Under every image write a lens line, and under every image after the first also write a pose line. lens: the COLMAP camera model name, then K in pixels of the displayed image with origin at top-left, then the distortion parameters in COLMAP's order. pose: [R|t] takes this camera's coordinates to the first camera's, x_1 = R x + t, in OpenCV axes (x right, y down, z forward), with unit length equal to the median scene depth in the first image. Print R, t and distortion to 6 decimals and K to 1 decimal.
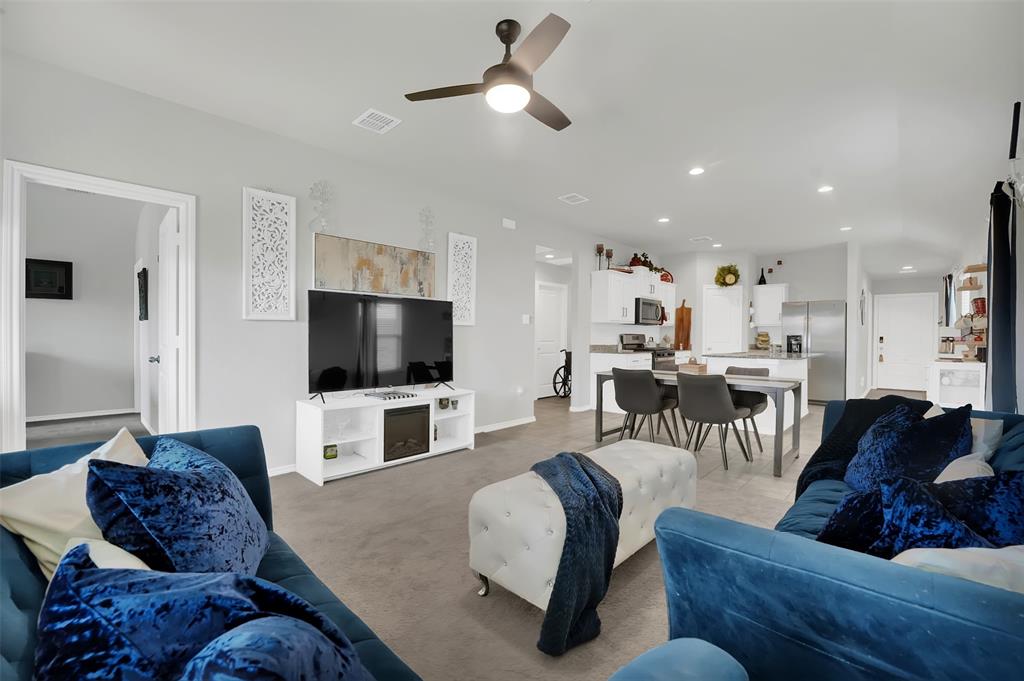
lens RADIAL K [[417.6, 0, 514.1], [0, 417.6, 338.4], [0, 0, 1]] dist [-0.025960, -0.000453]
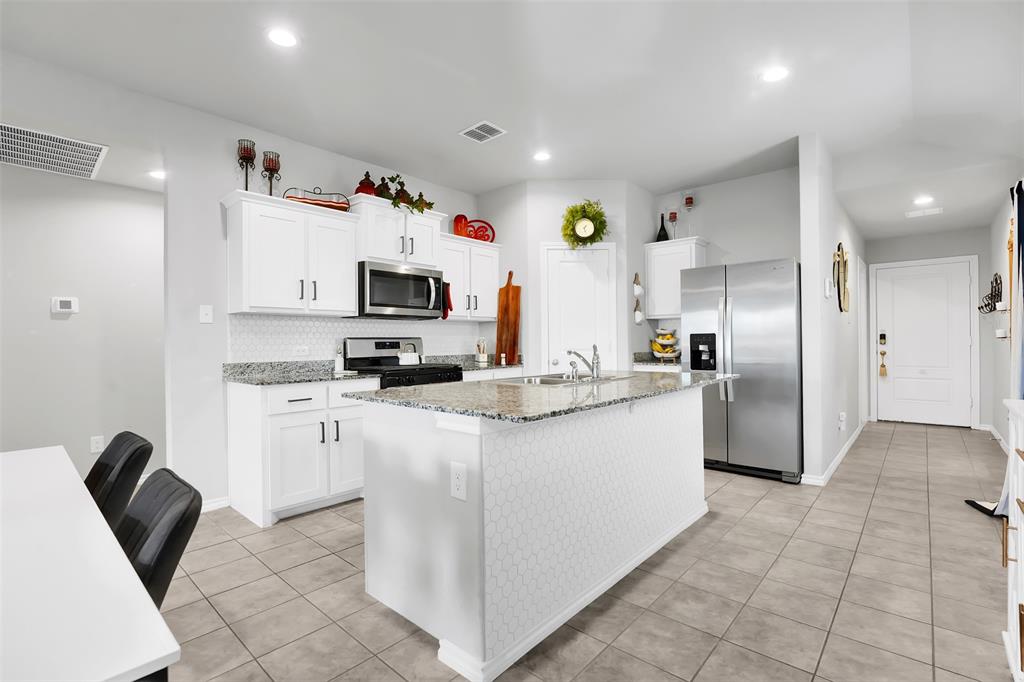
lens RADIAL K [[445.0, 0, 518.0], [0, 445.0, 338.5], [0, 0, 1]] dist [-0.022261, 0.001014]
pose [[0.999578, -0.020061, 0.021029, 0.418157], [0.020357, 0.999696, -0.013947, 0.001347], [-0.020742, 0.014369, 0.999682, 0.441114]]
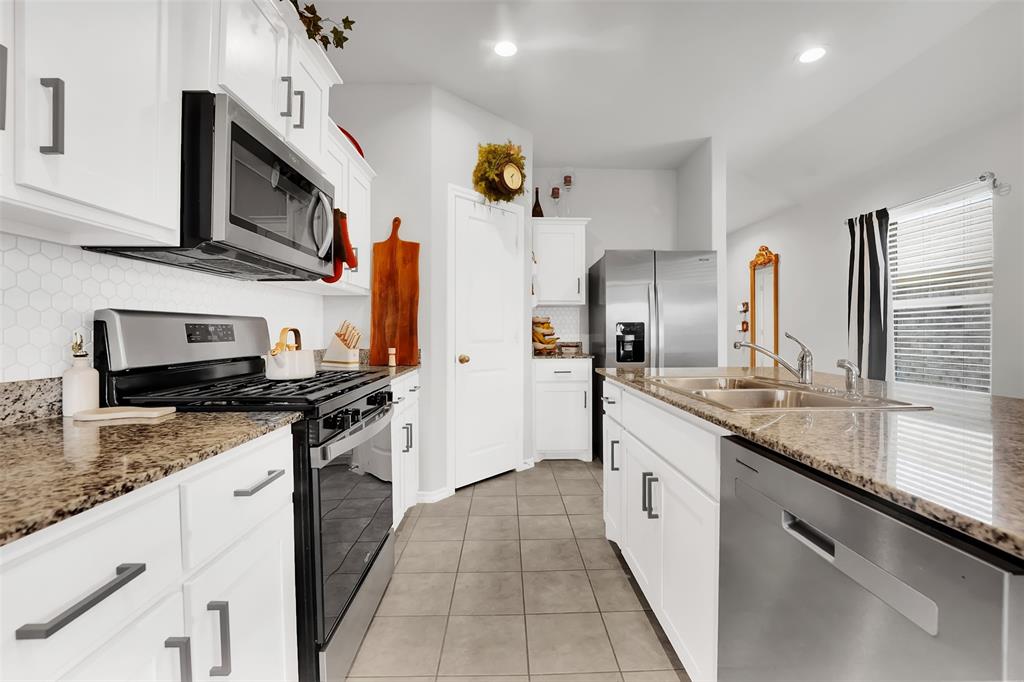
lens RADIAL K [[417.6, 0, 512.8], [0, 417.6, 335.1], [0, 0, 1]] dist [-0.025960, -0.000453]
pose [[0.707059, -0.018062, 0.706924, 0.241773], [0.015329, 0.999830, 0.010214, 0.000144], [-0.706988, 0.003615, 0.707216, 0.716629]]
